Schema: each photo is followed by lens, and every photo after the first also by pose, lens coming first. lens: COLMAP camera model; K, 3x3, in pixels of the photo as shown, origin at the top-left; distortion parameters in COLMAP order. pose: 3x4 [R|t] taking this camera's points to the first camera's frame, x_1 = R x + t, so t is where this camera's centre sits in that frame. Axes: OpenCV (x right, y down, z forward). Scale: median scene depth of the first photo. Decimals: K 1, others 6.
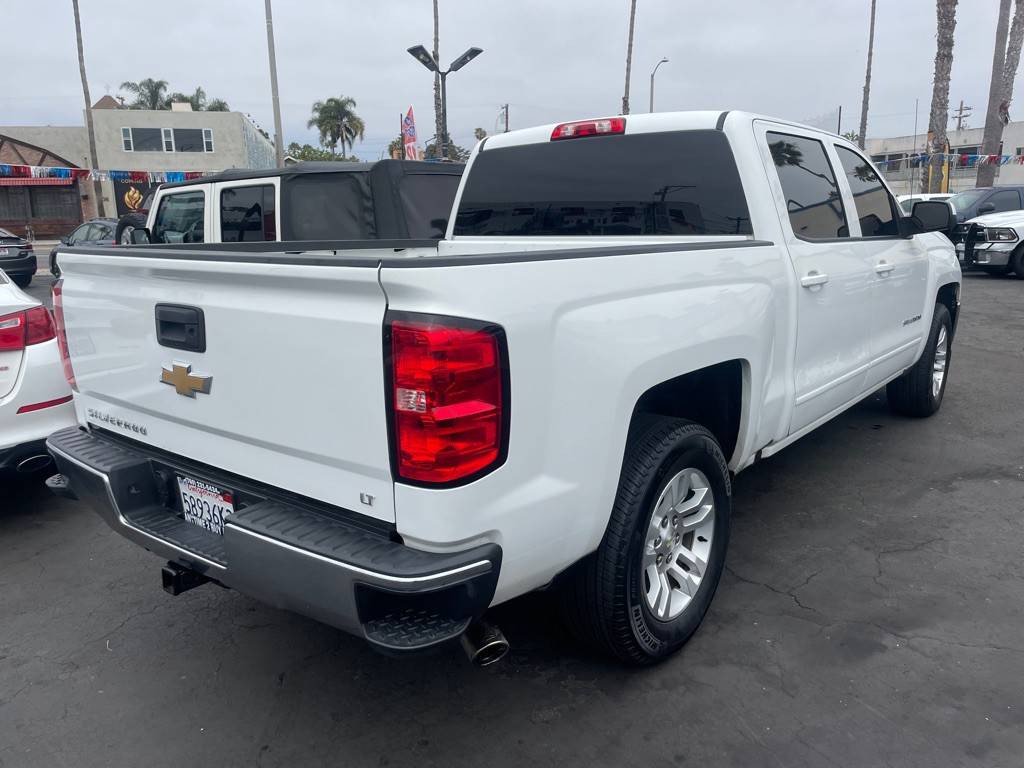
lens RADIAL K [[777.8, 0, 519.7], [0, 777.8, 378.5], [0, 0, 1]] dist [0.088899, -0.118257]
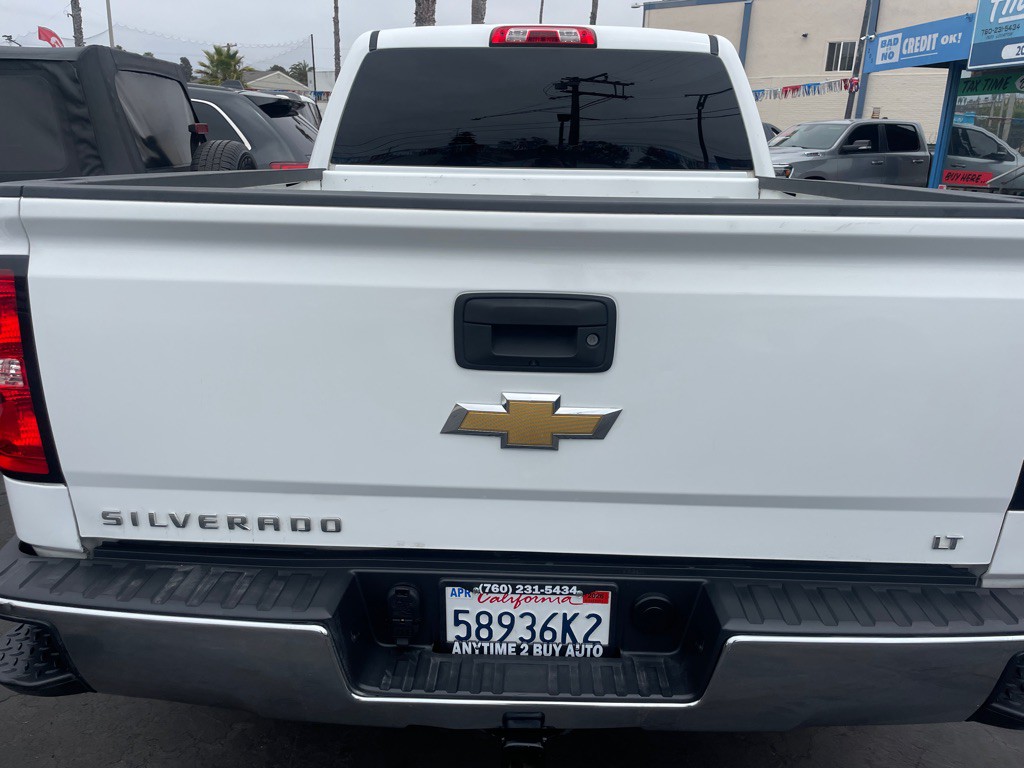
lens RADIAL K [[777.8, 0, 519.7], [0, 777.8, 378.5], [0, 0, 1]] dist [0.088899, -0.118257]
pose [[0.796319, -0.143539, 0.587599, -0.619130], [0.093156, 0.988949, 0.115334, -0.078752], [-0.597660, -0.037105, 0.800890, 0.443699]]
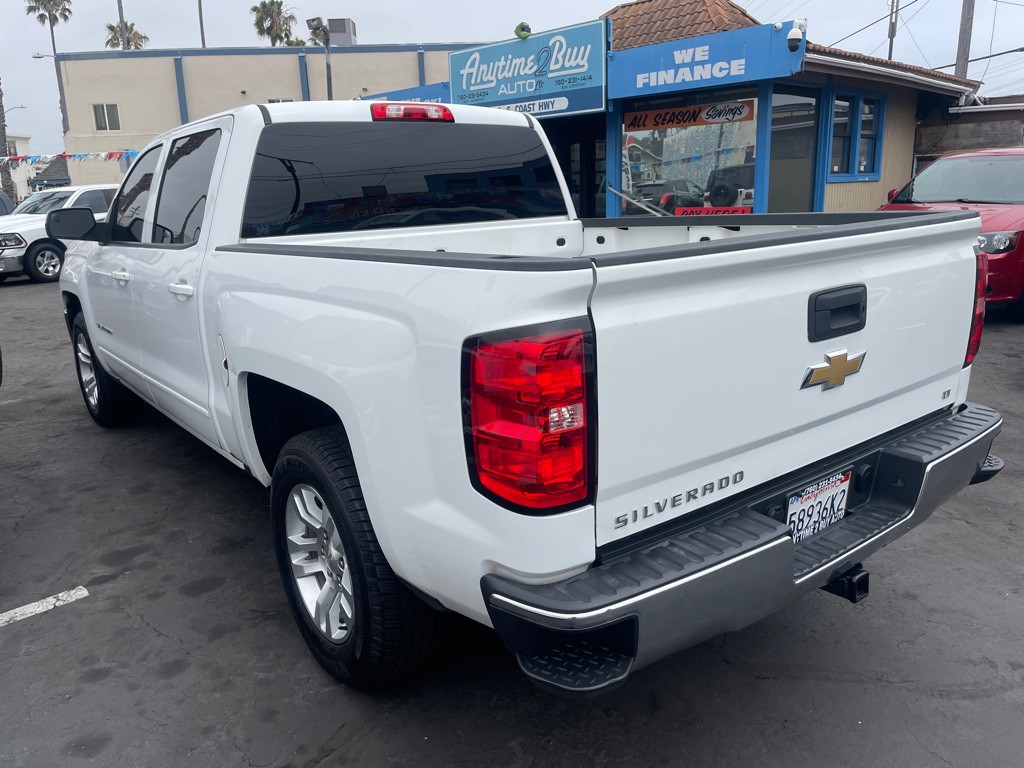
lens RADIAL K [[777.3, 0, 523.6], [0, 777.3, 377.1], [0, 0, 1]] dist [0.089242, -0.119035]
pose [[0.234004, -0.222674, 0.946392, -1.111608], [0.235297, 0.957452, 0.167097, -0.183755], [-0.943333, 0.183582, 0.276442, 0.882420]]
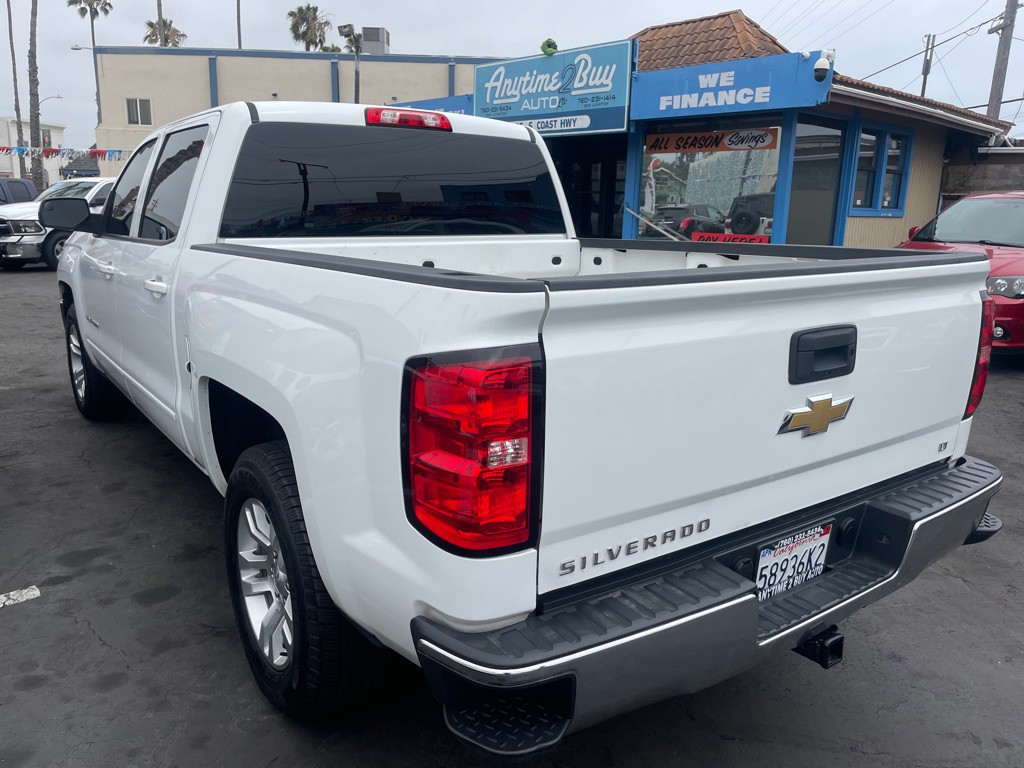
lens RADIAL K [[777.8, 0, 519.7], [0, 777.8, 378.5], [0, 0, 1]] dist [0.088899, -0.118257]
pose [[0.268043, -0.190783, 0.944328, -1.054483], [0.179210, 0.972962, 0.145700, -0.175970], [-0.946592, 0.130180, 0.294986, 0.849049]]
